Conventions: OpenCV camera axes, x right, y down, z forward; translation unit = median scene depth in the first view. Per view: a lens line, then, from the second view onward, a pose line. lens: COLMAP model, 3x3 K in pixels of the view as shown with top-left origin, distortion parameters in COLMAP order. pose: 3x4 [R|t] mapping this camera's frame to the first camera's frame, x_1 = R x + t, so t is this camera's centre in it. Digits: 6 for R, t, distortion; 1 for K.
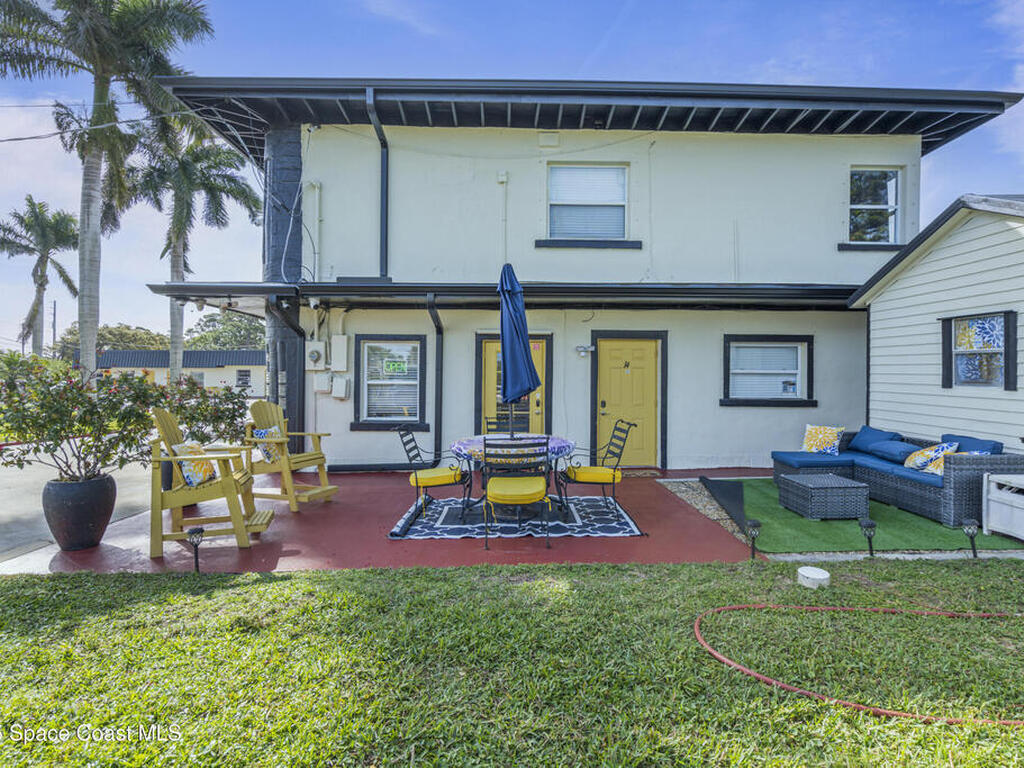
lens RADIAL K [[511.3, 0, 508.0], [0, 511.3, 379.3], [0, 0, 1]] dist [-0.002353, -0.000383]
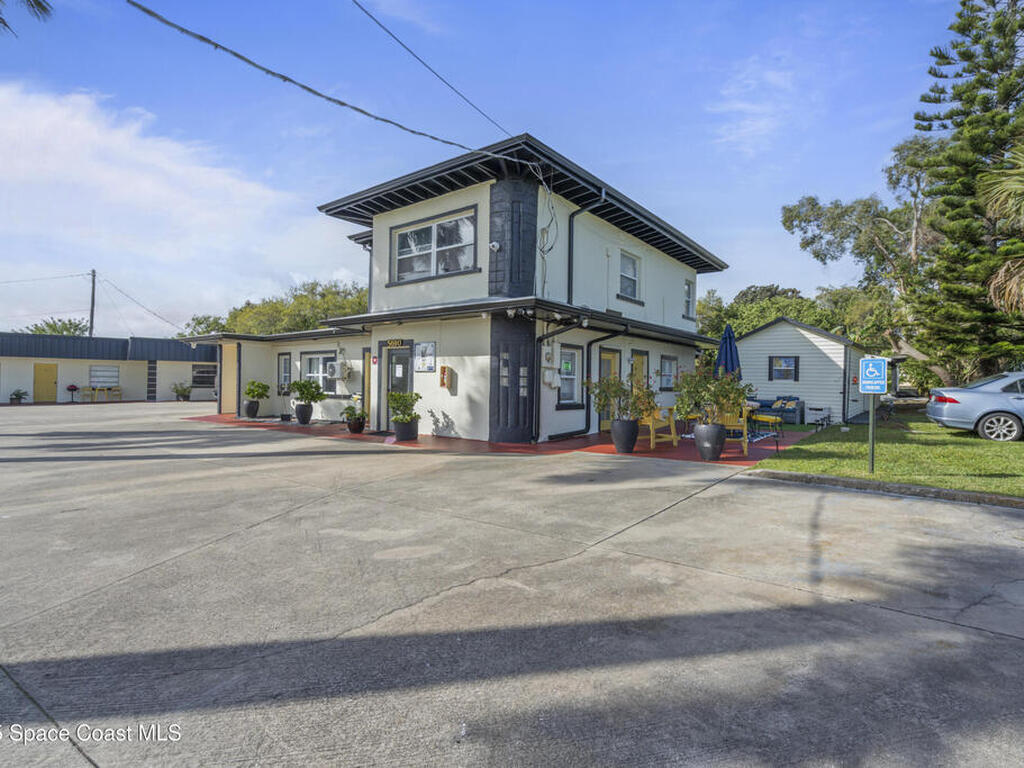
lens RADIAL K [[511.3, 0, 508.0], [0, 511.3, 379.3], [0, 0, 1]] dist [-0.002353, -0.000383]
pose [[0.641890, 0.008857, 0.766745, -1.500101], [-0.008130, 0.999956, -0.004745, 0.022786], [-0.766753, -0.003187, 0.641934, 0.190896]]
